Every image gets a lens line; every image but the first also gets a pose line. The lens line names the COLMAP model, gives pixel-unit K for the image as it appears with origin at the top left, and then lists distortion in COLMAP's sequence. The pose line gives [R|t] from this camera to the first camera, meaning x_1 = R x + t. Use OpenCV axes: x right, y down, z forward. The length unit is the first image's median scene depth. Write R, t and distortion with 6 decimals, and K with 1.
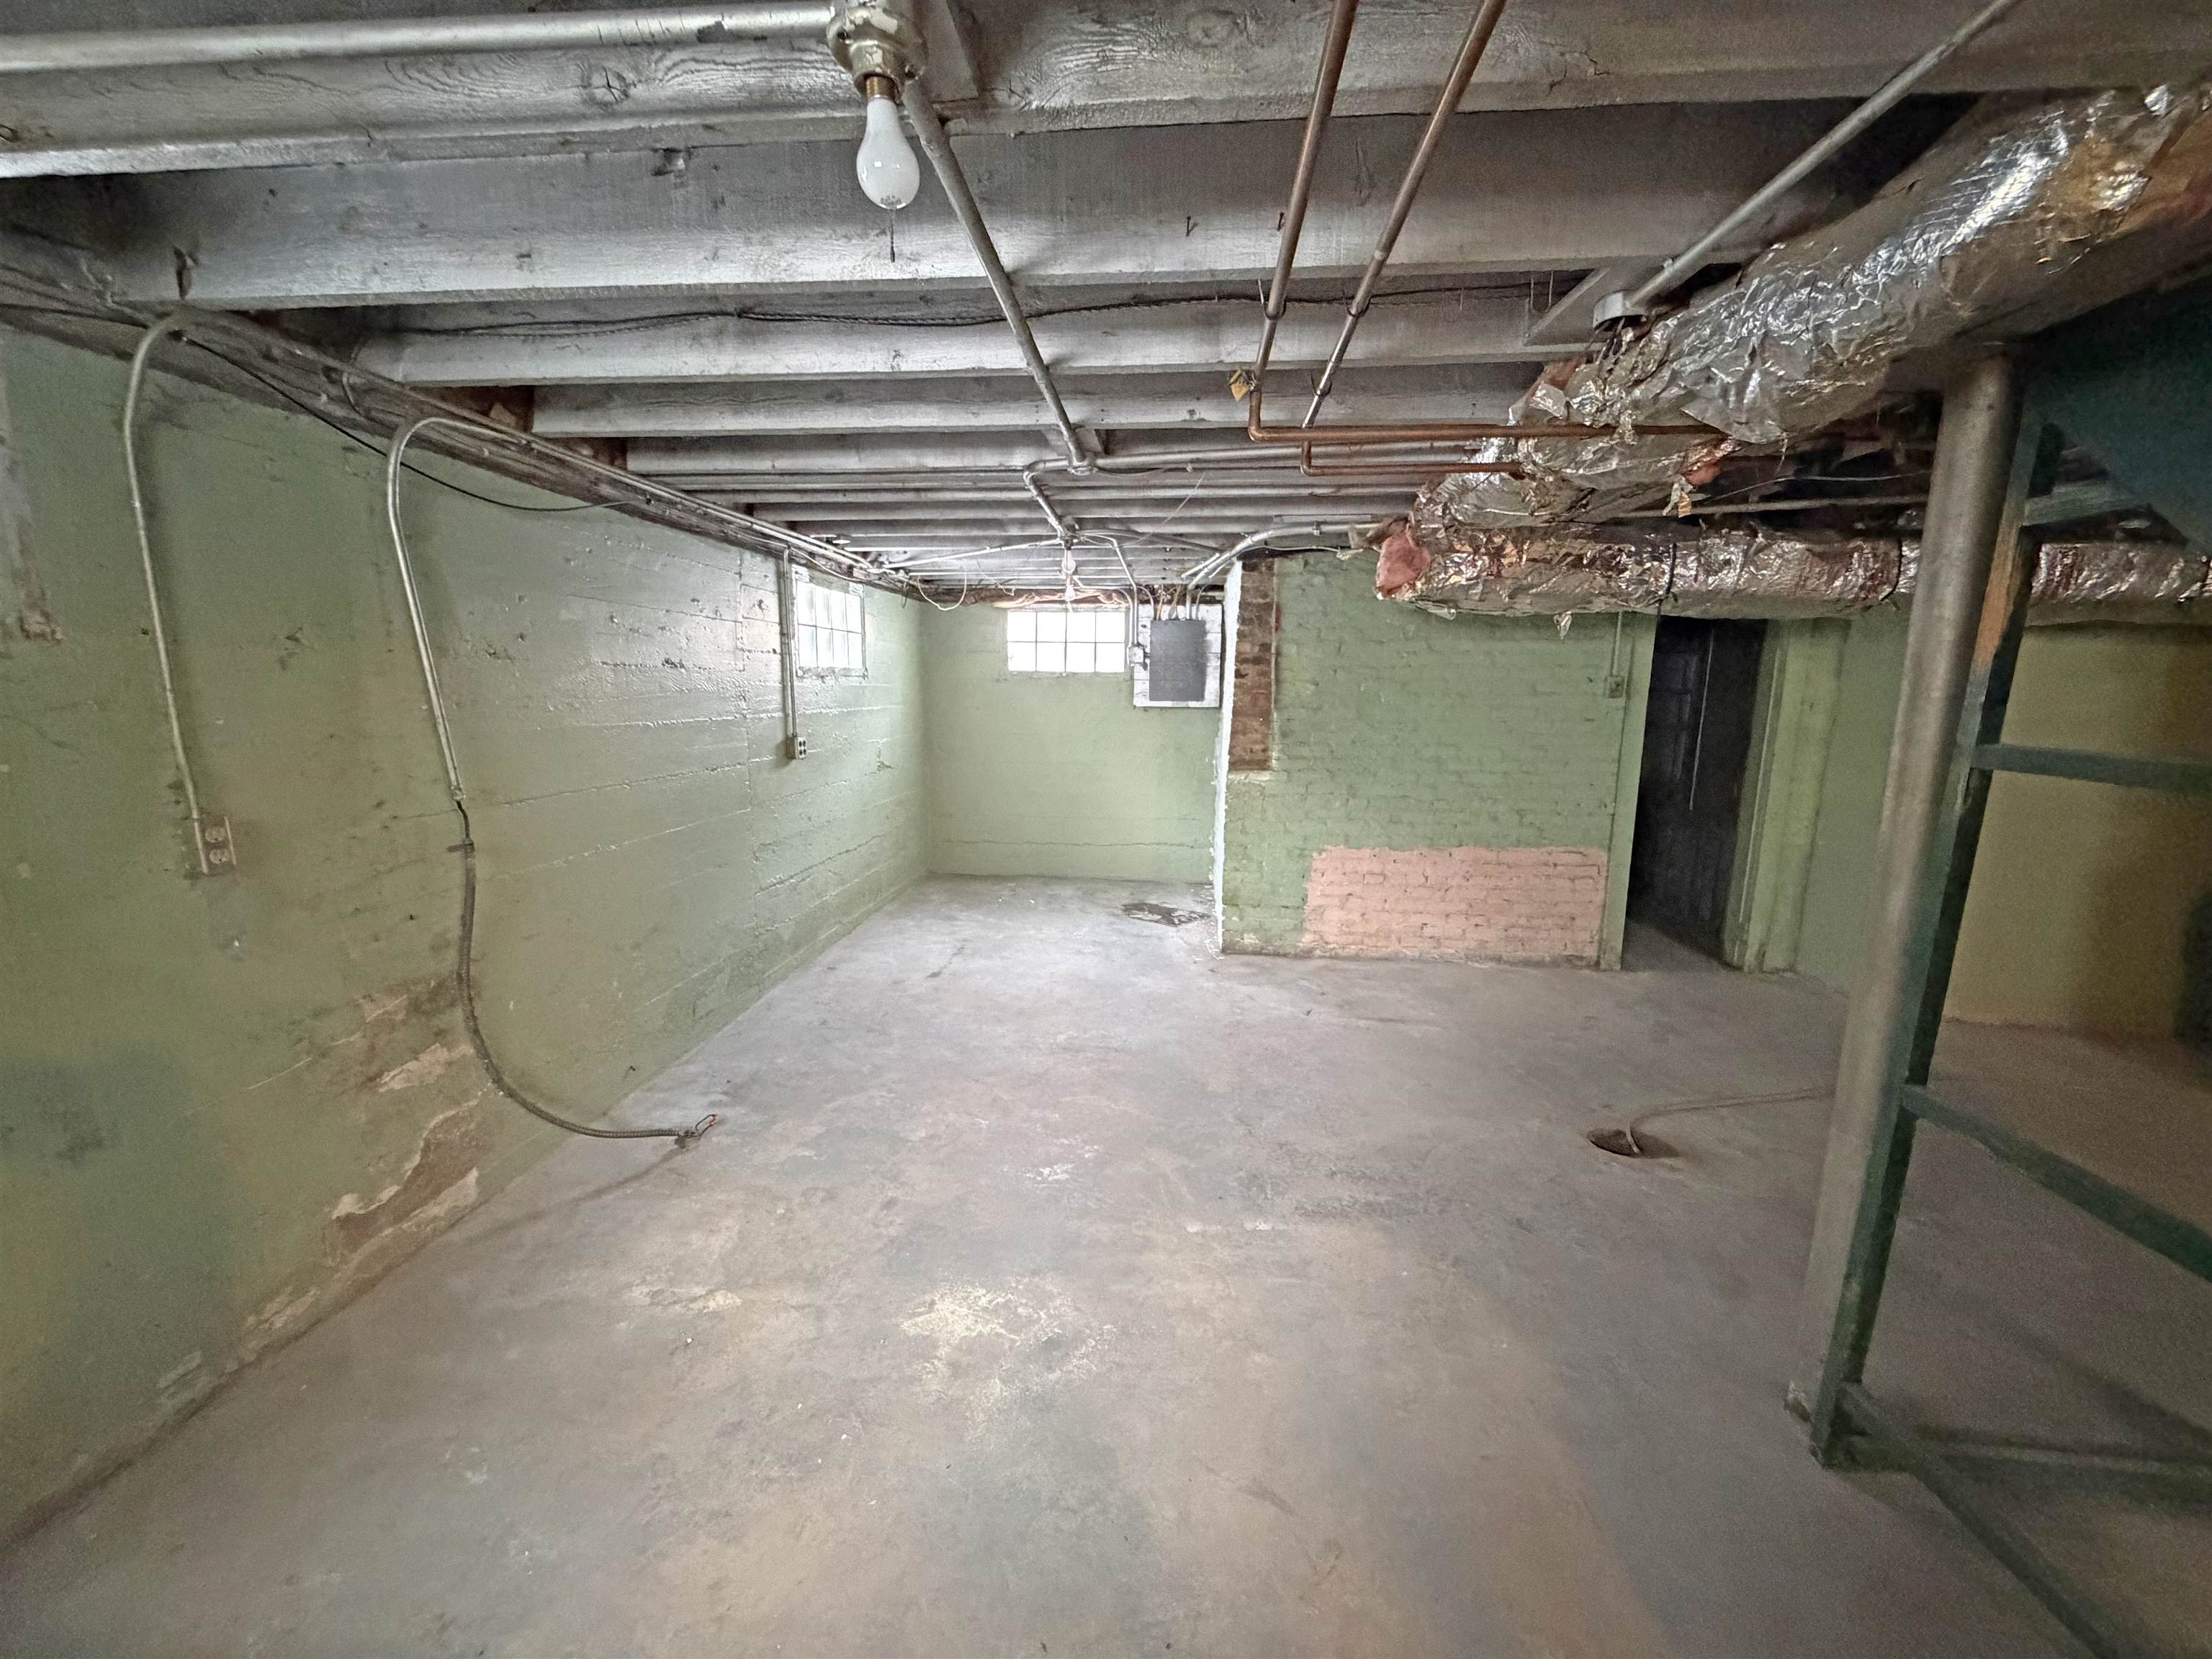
lens RADIAL K [[881.8, 0, 1061.7], [0, 881.8, 833.2], [0, 0, 1]] dist [-0.000813, -0.000055]
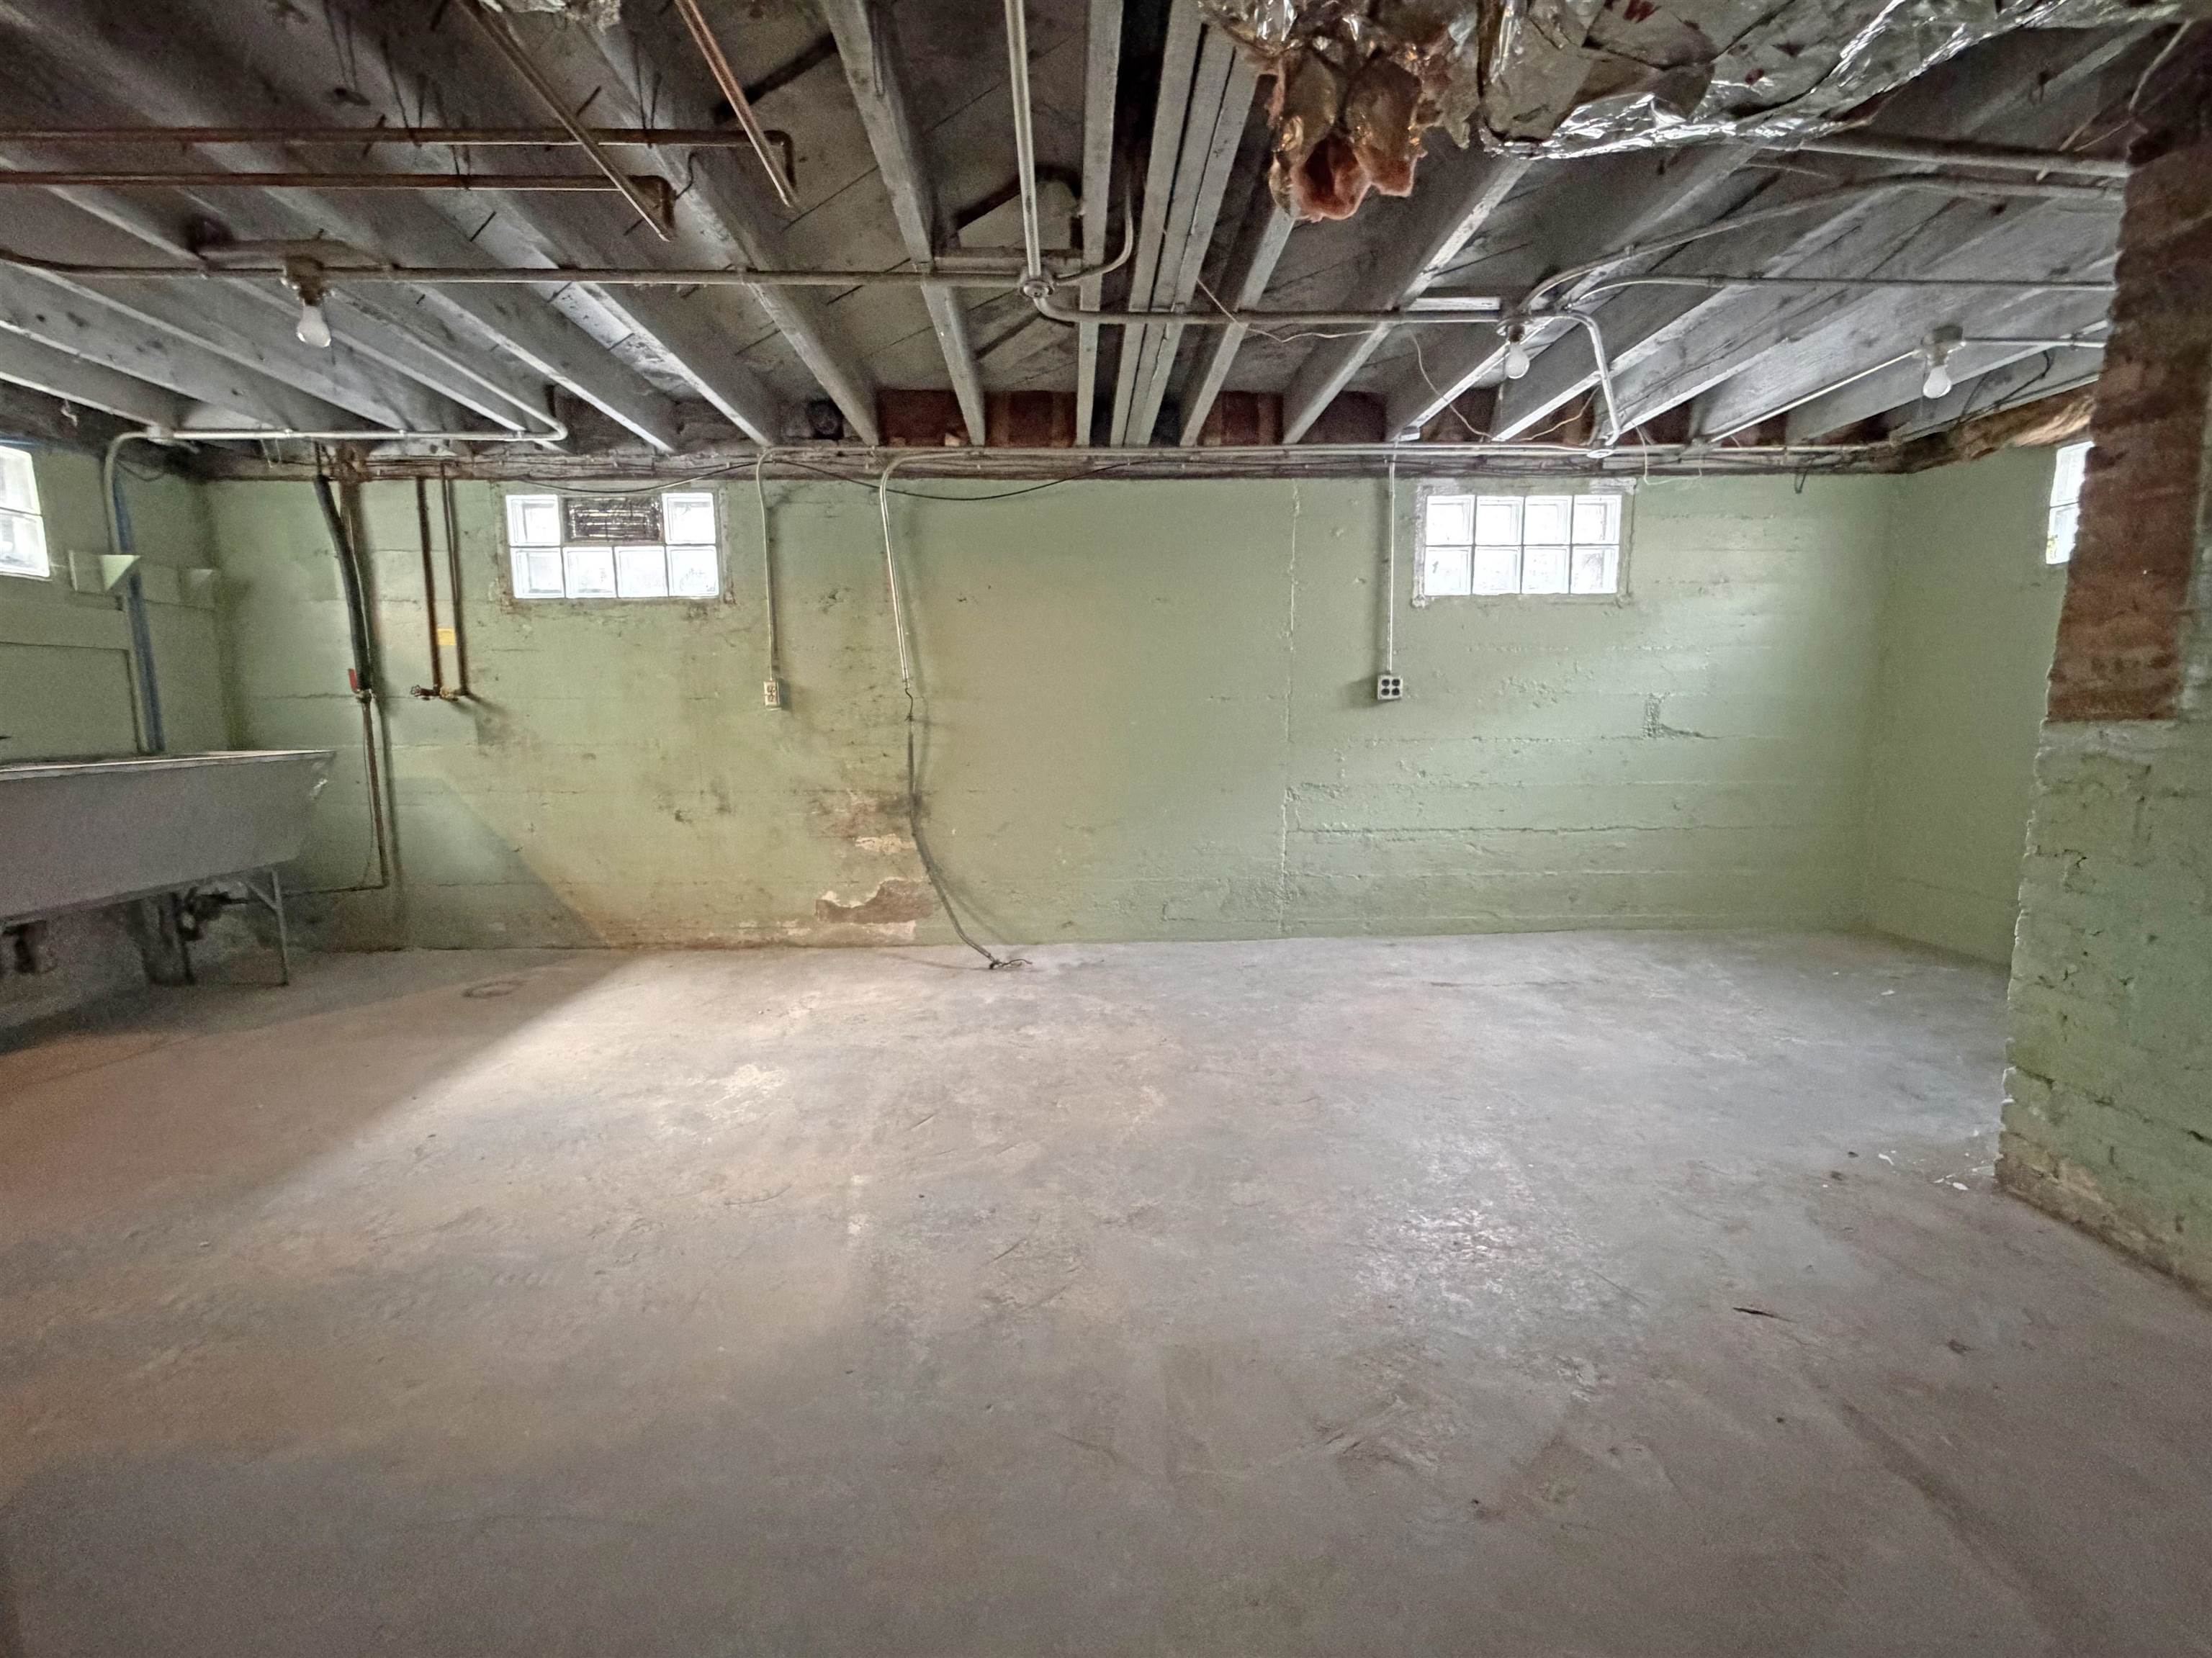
lens RADIAL K [[883.6, 0, 1101.6], [0, 883.6, 828.5], [0, 0, 1]] dist [0.002120, -0.000026]
pose [[0.168698, 0.123951, -0.977843, 0.950029], [-0.154117, 0.983177, 0.098039, 0.001363], [0.973544, 0.134164, 0.184963, 1.004234]]
